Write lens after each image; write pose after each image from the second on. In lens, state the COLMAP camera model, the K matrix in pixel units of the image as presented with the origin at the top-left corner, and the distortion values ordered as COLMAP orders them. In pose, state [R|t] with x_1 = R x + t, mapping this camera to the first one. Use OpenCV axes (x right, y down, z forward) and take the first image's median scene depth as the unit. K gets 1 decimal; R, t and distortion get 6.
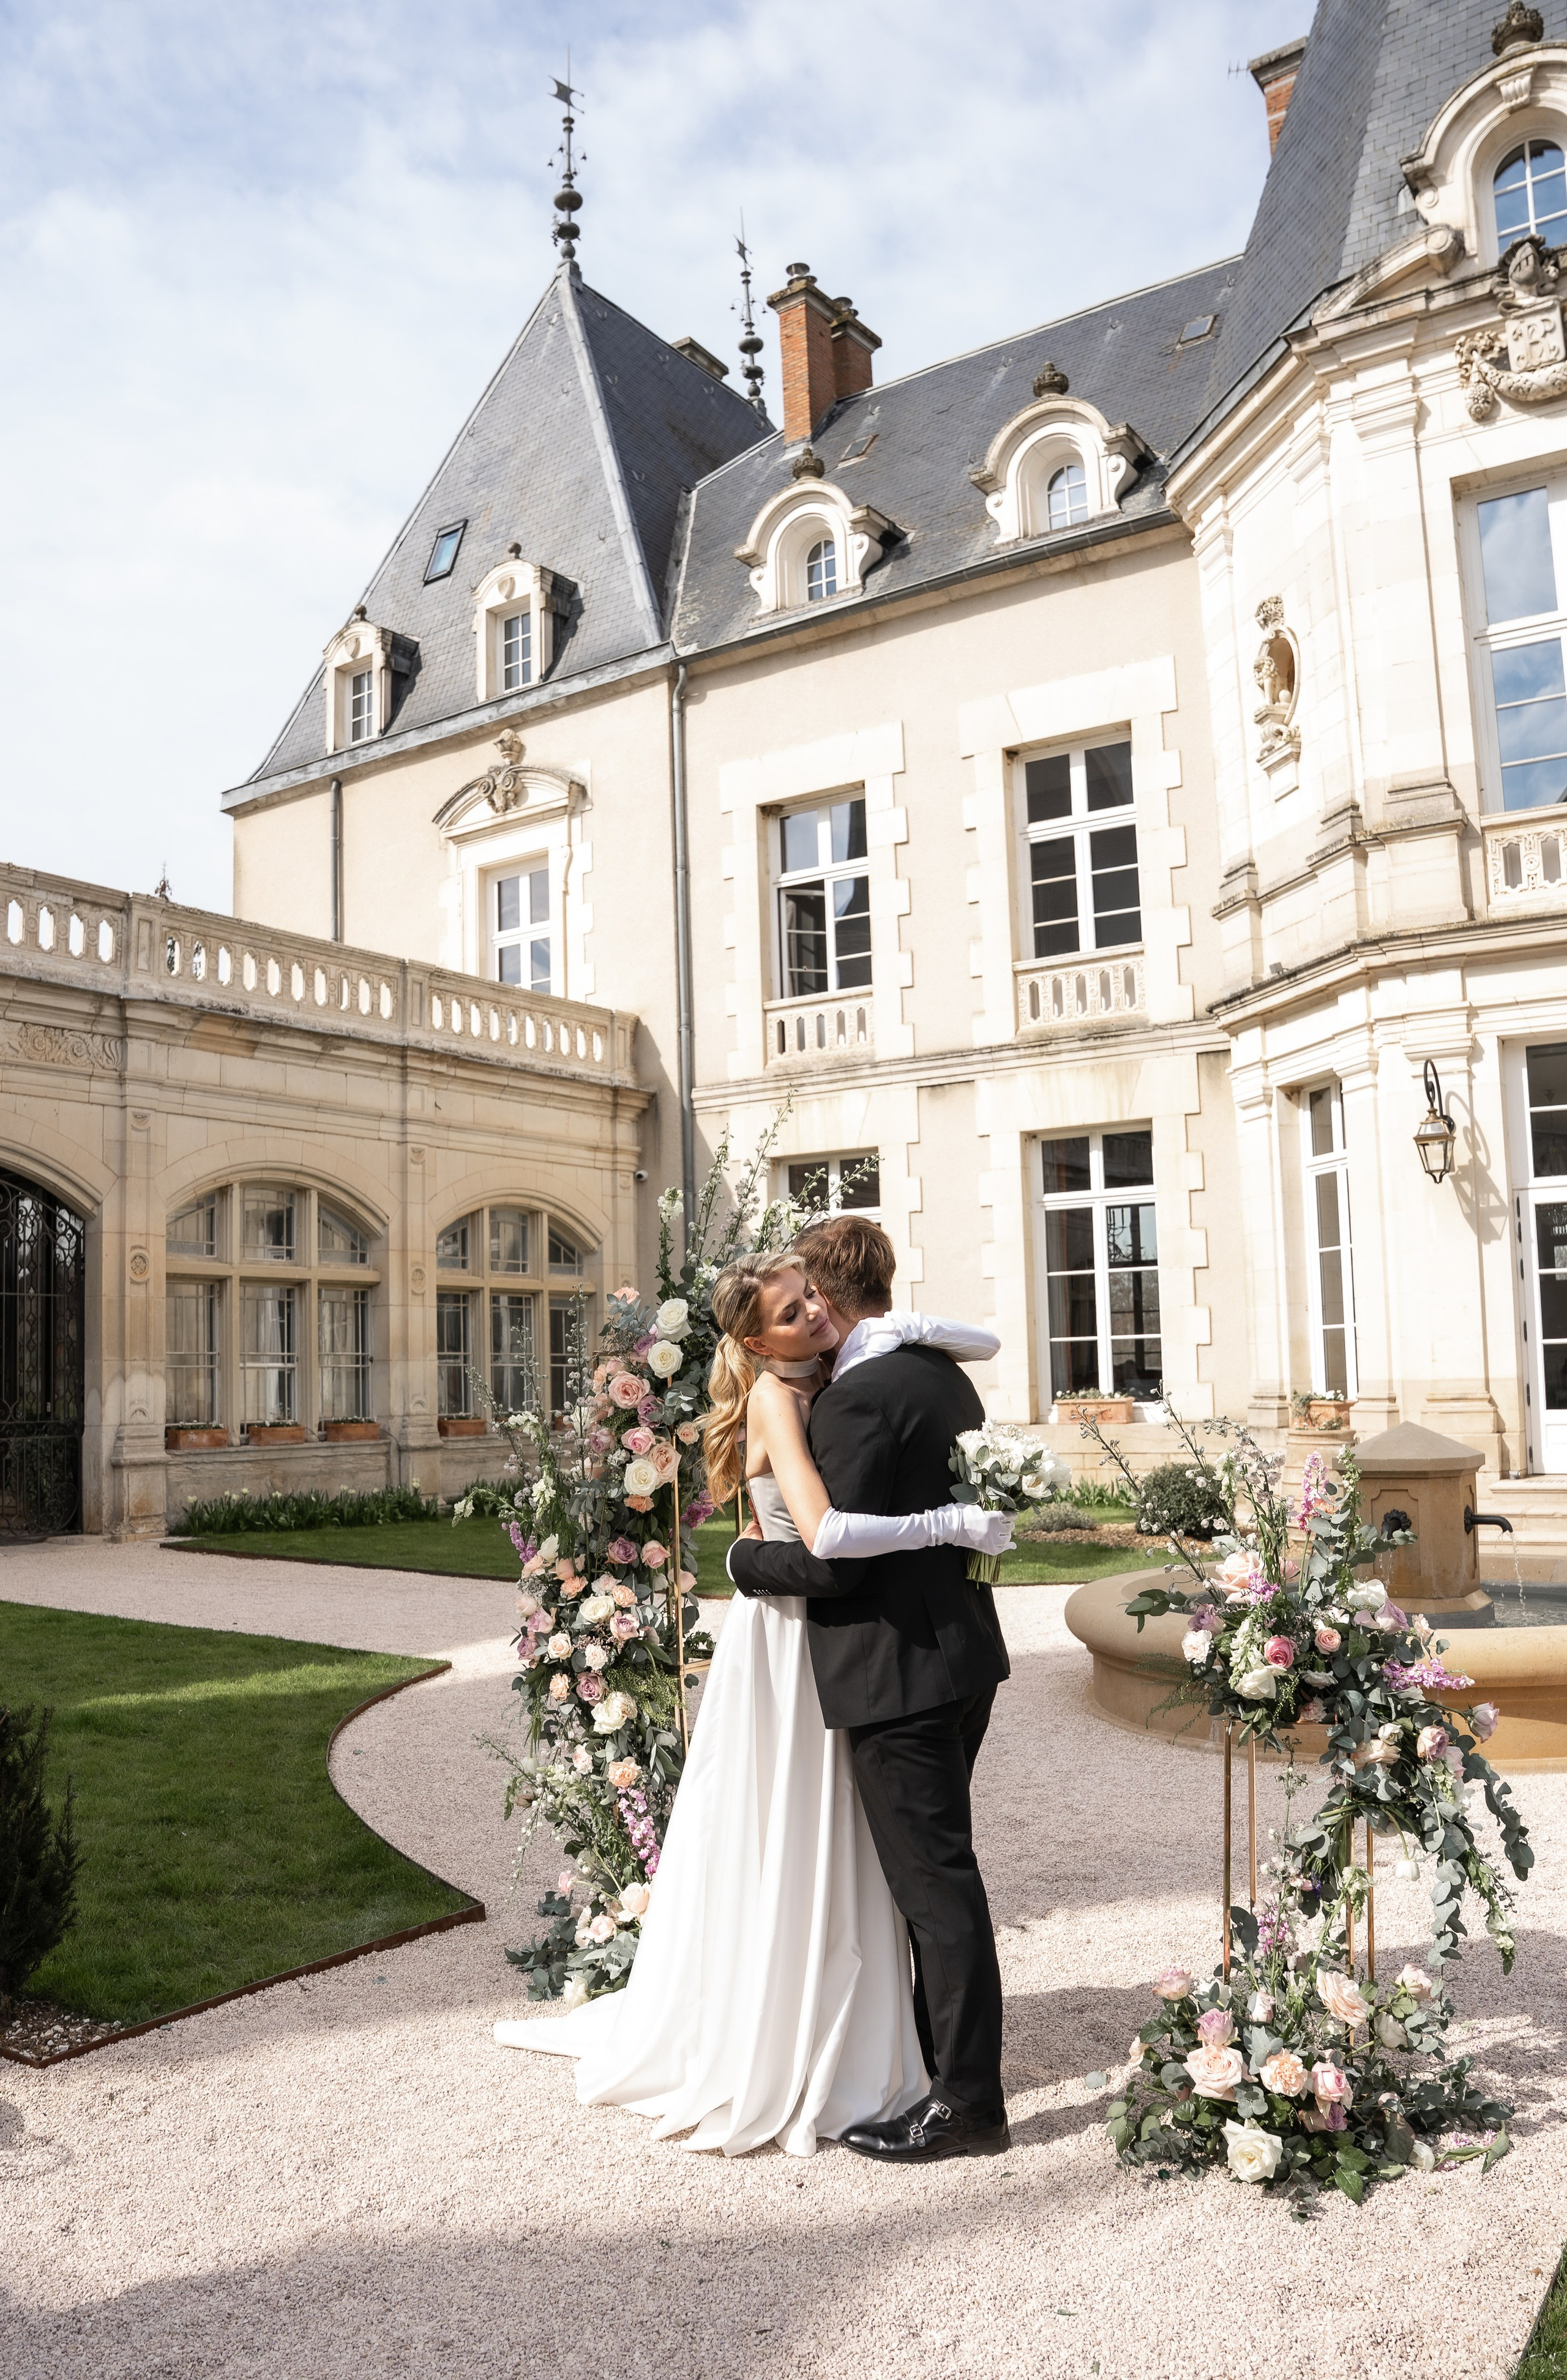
lens RADIAL K [[1814.3, 0, 739.9], [0, 1814.3, 1231.7], [0, 0, 1]] dist [-0.170579, 0.114557]
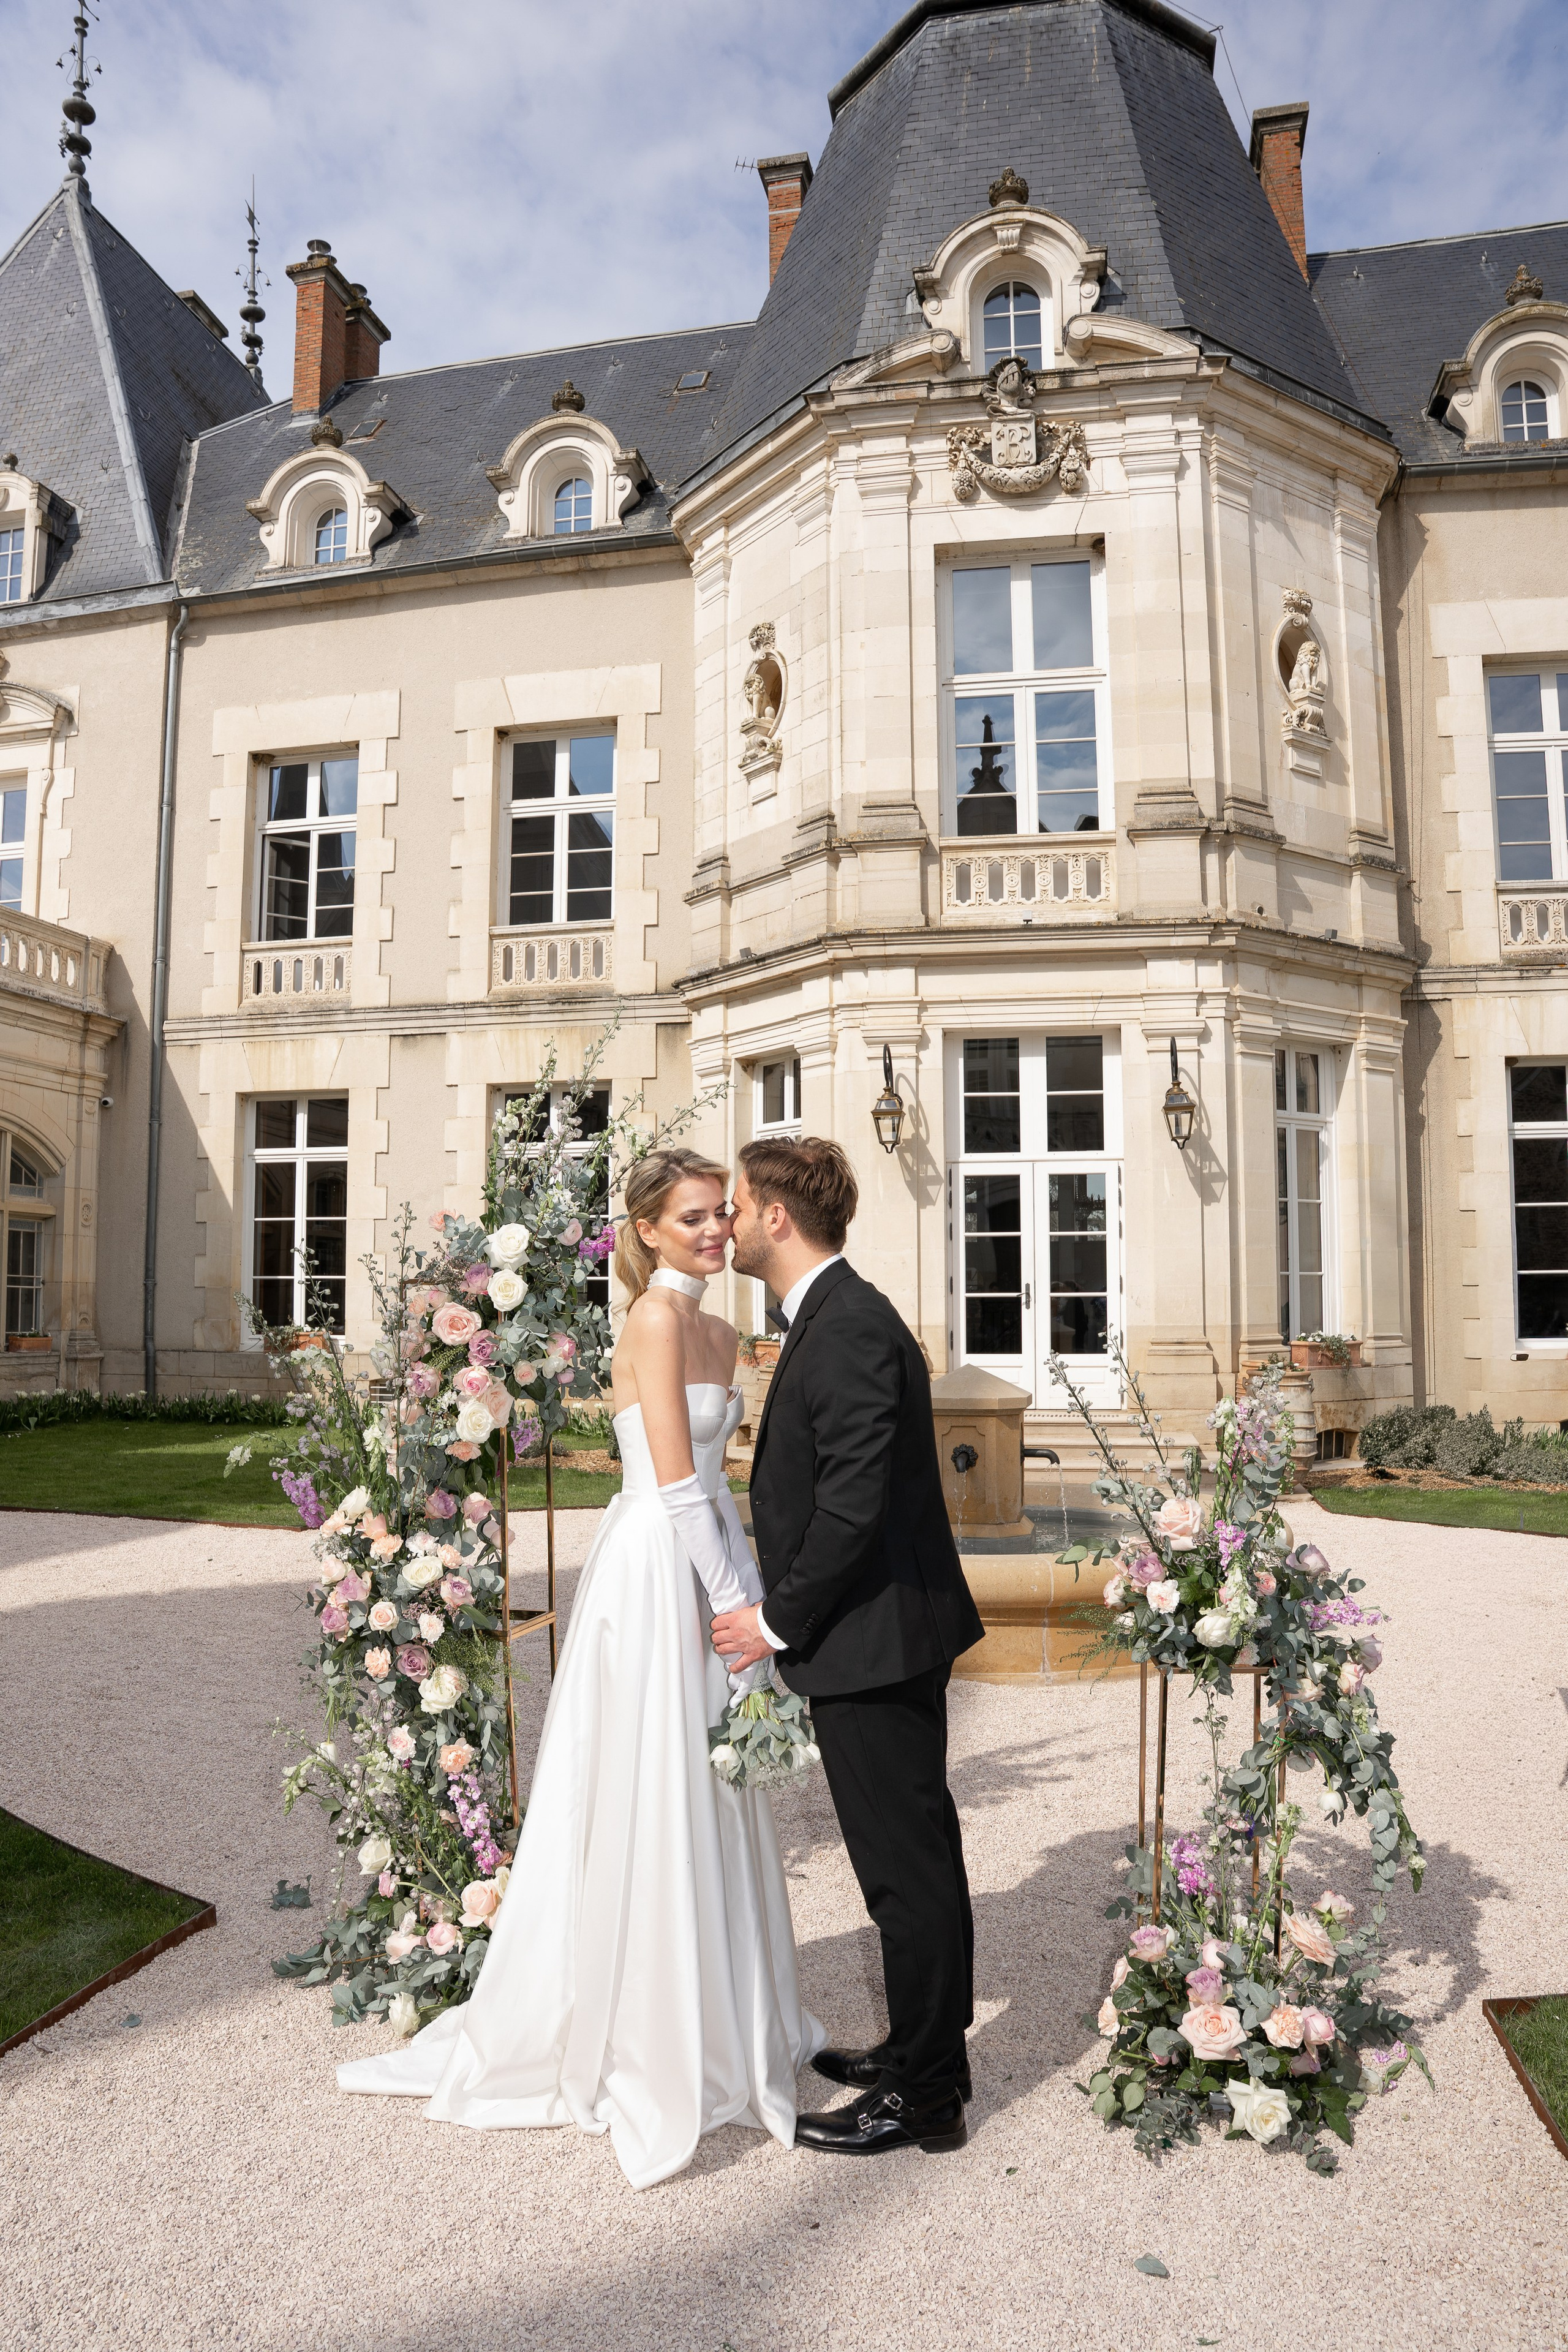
lens RADIAL K [[1613.4, 0, 785.0], [0, 1613.4, 1191.3], [0, 0, 1]] dist [-0.167131, 0.109617]
pose [[0.919186, 0.049280, 0.390727, -0.065398], [-0.051261, 0.998671, -0.005367, 0.005753], [-0.390473, -0.015096, 0.920491, 0.063783]]
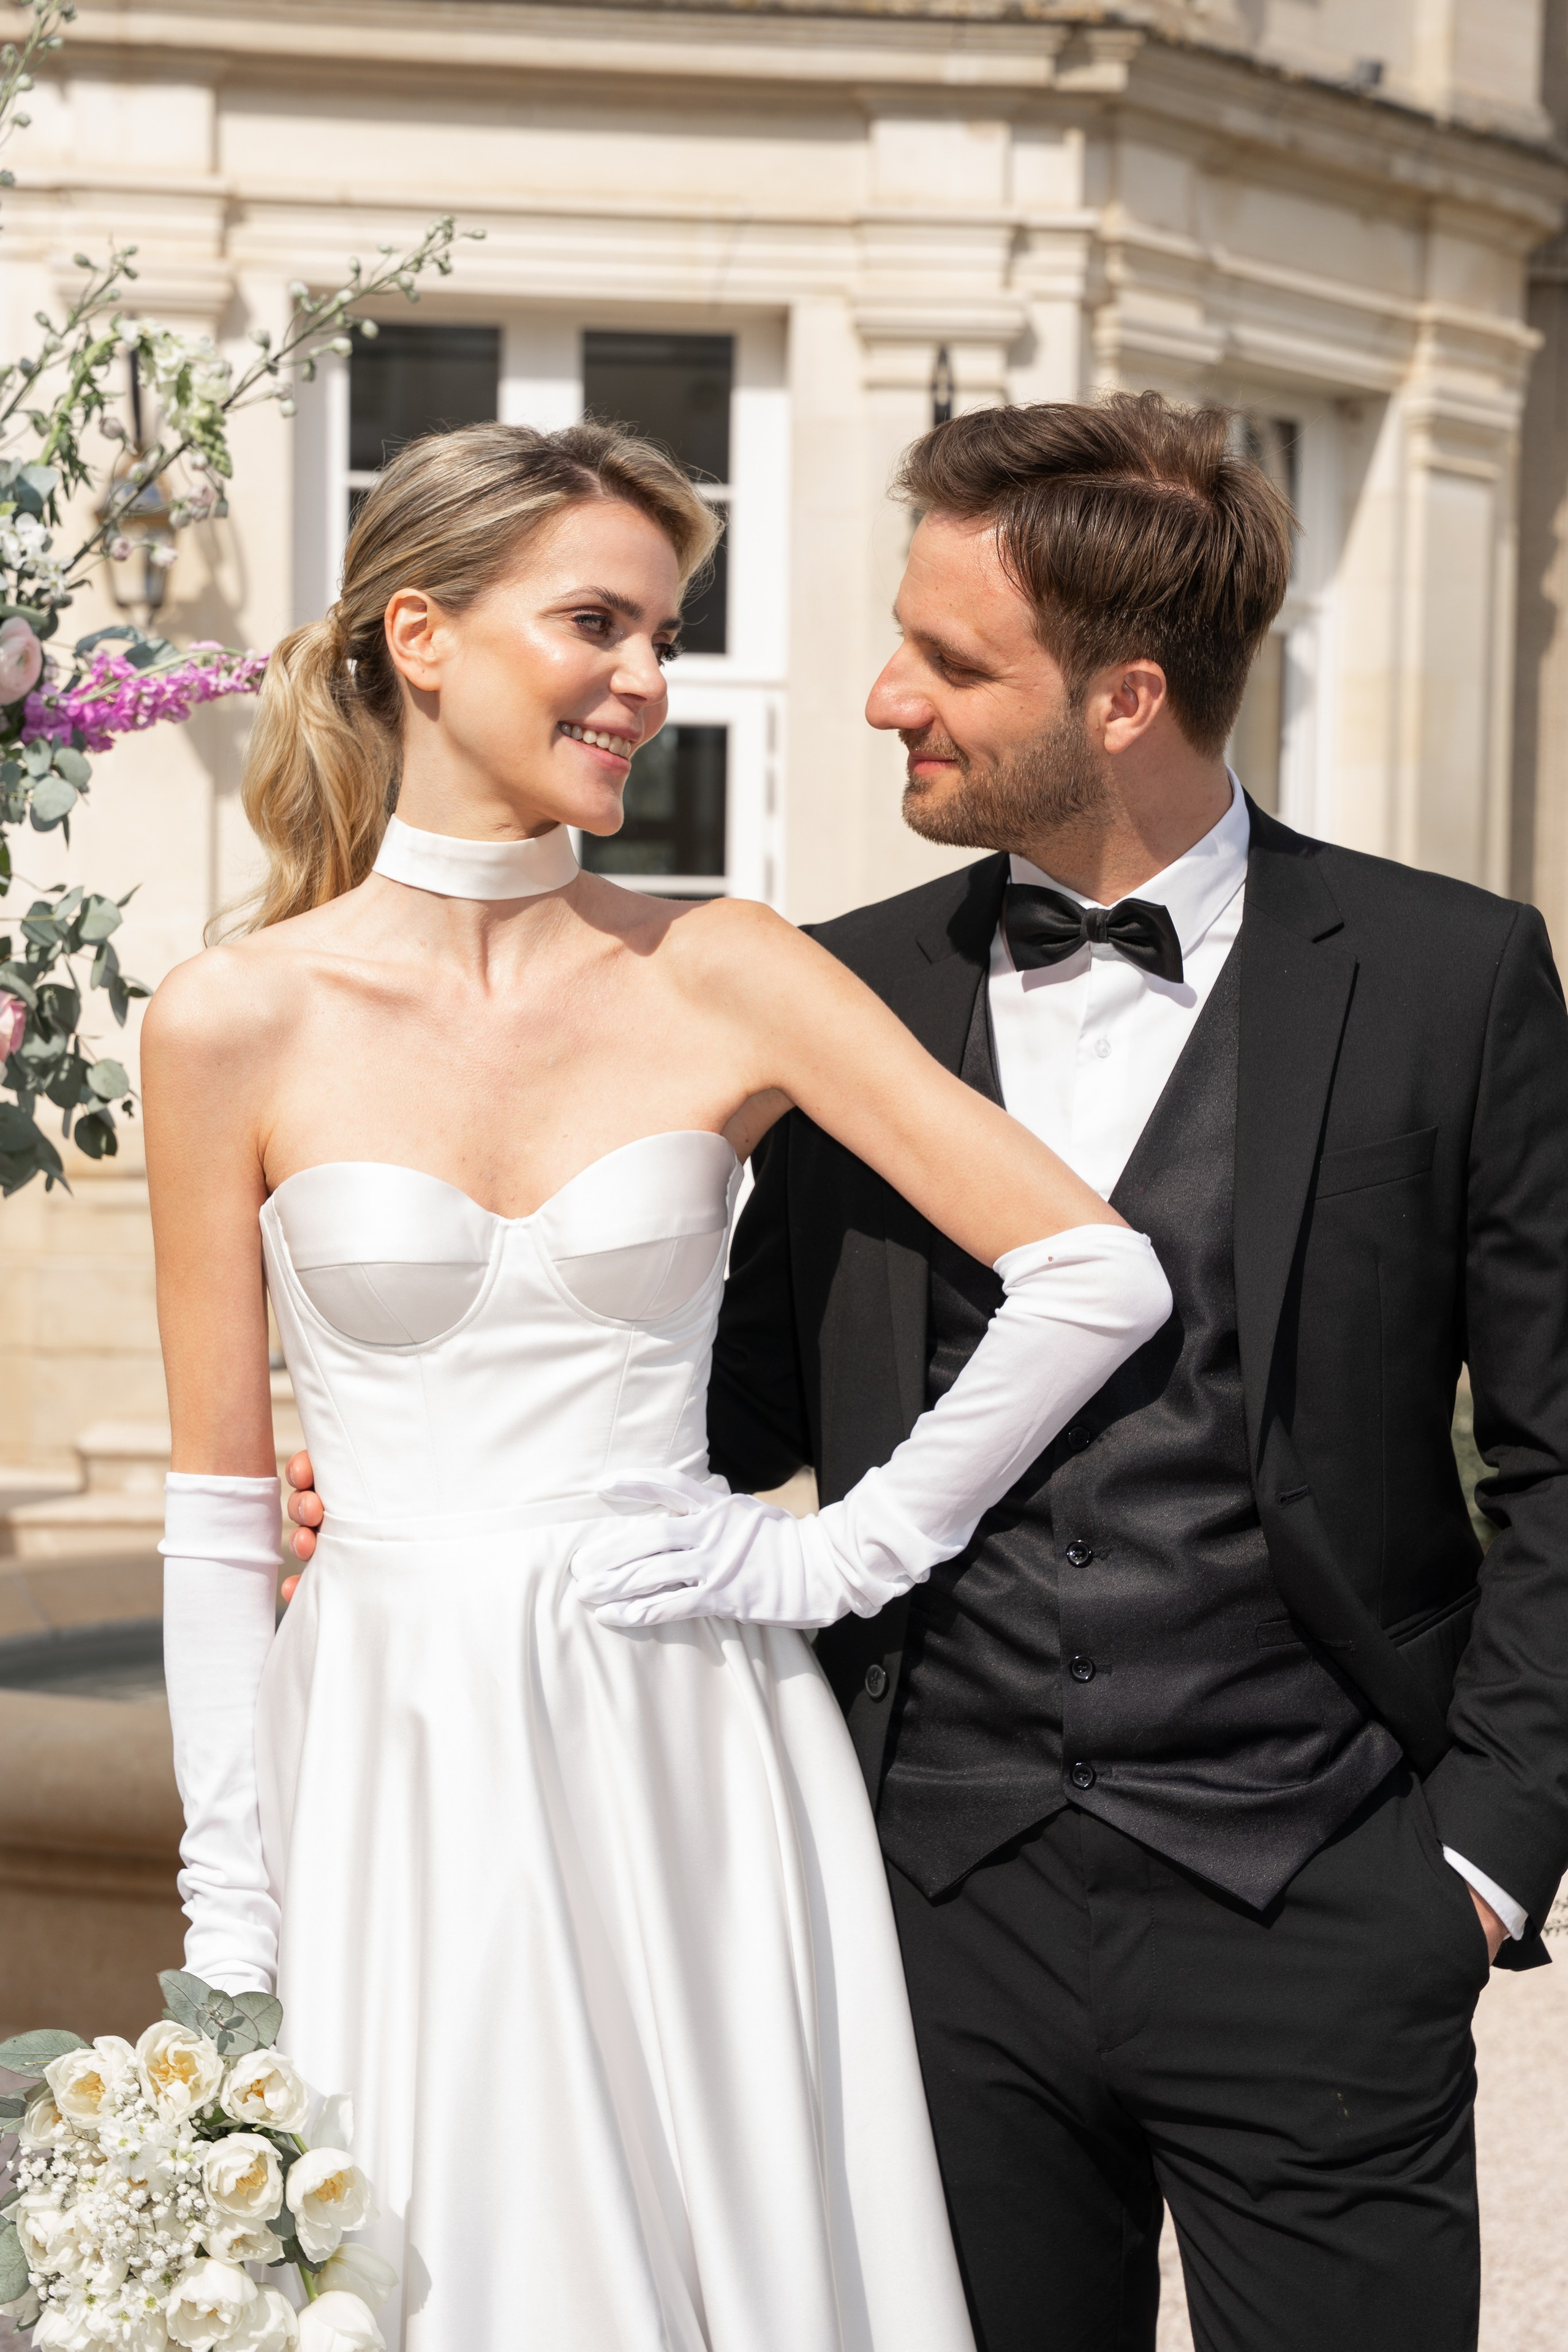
lens RADIAL K [[4352.2, 0, 784.8], [0, 4352.2, 1192.8], [0, 0, 1]] dist [0.341688, 0.000000]
pose [[0.781013, 0.025592, 0.623991, -0.100096], [-0.083489, 0.994470, 0.063712, 0.020246], [-0.618910, -0.101856, 0.778830, 0.110076]]
